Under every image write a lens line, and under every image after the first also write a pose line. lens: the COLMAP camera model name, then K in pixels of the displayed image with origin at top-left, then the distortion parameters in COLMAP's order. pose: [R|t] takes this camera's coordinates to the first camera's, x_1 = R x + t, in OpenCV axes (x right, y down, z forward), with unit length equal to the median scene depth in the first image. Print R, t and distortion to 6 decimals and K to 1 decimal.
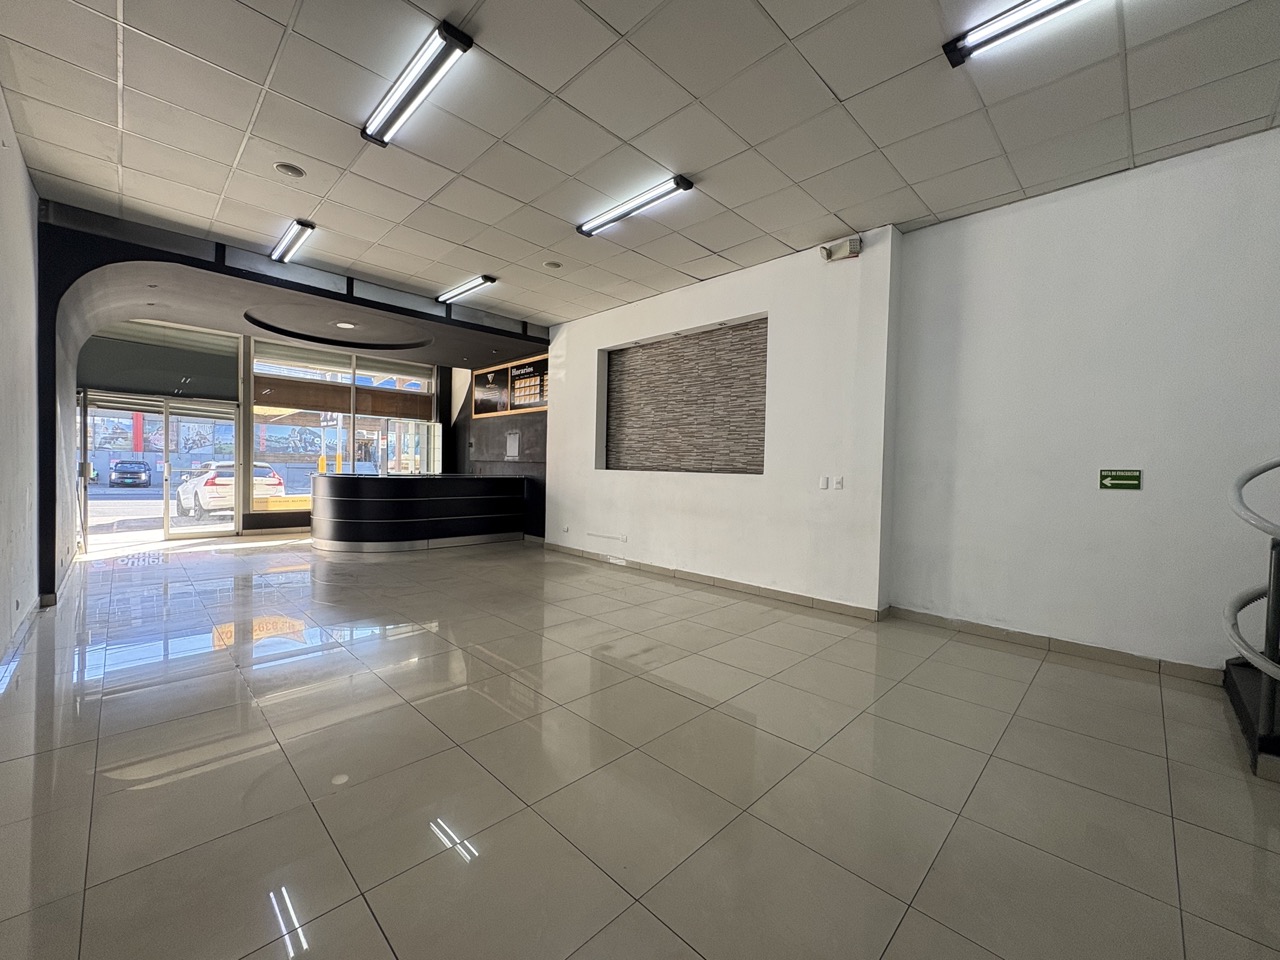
lens RADIAL K [[510.2, 0, 640.0], [0, 510.2, 480.0], [0, 0, 1]] dist [0.000026, 0.000003]
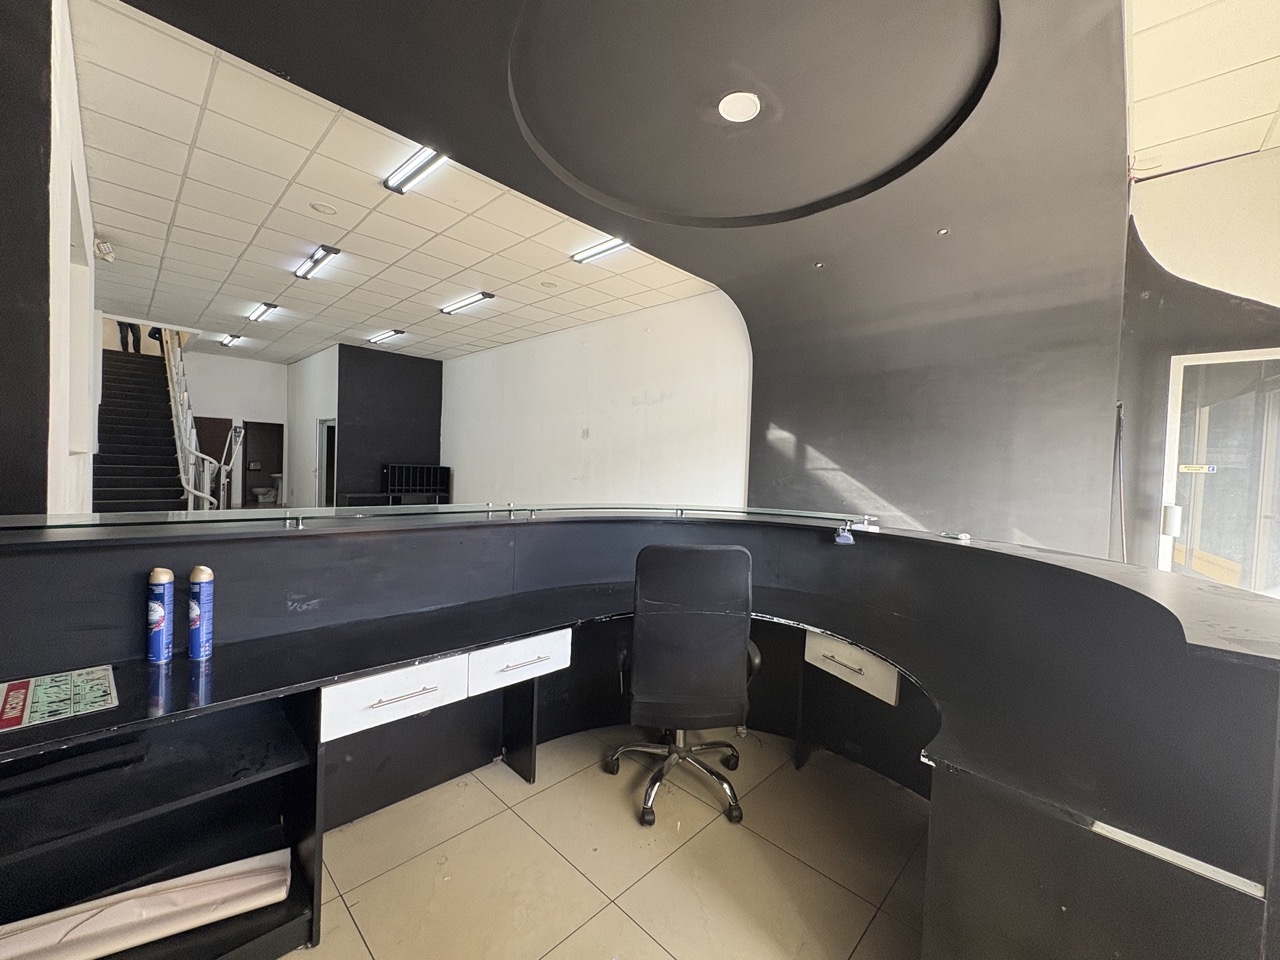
lens RADIAL K [[510.2, 0, 640.0], [0, 510.2, 480.0], [0, 0, 1]] dist [0.000026, 0.000003]
pose [[-0.998055, -0.061587, -0.009700, -0.577946], [-0.062013, 0.996699, 0.052399, -0.057670], [0.006441, 0.052899, -0.998579, 1.546521]]
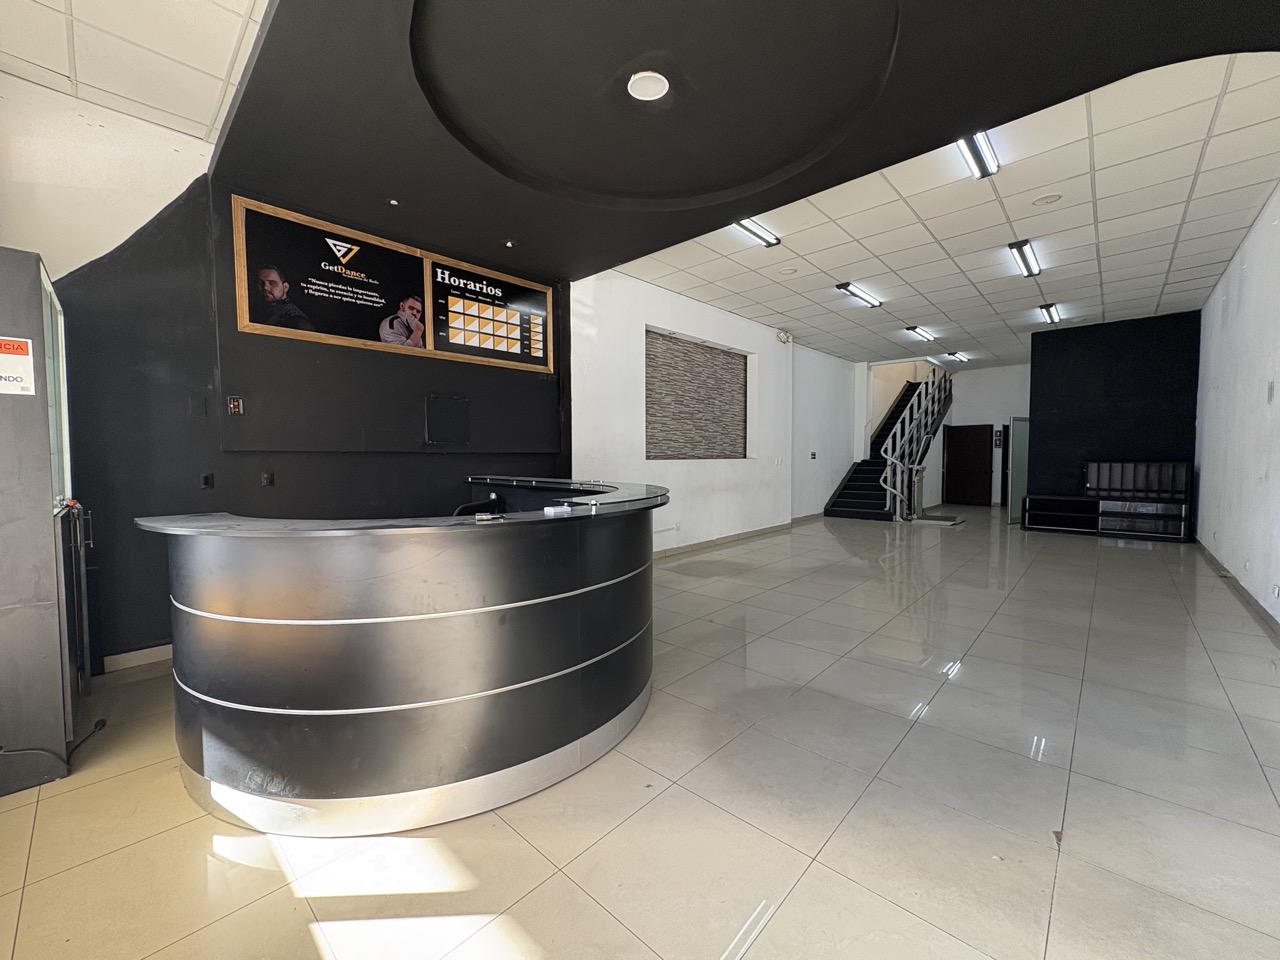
lens RADIAL K [[510.2, 0, 640.0], [0, 510.2, 480.0], [0, 0, 1]] dist [0.000026, 0.000003]
pose [[-0.028534, -0.068387, 0.997251, -1.080558], [0.030680, 0.997127, 0.069256, -0.052990], [-0.999122, 0.032571, -0.026354, 1.149525]]
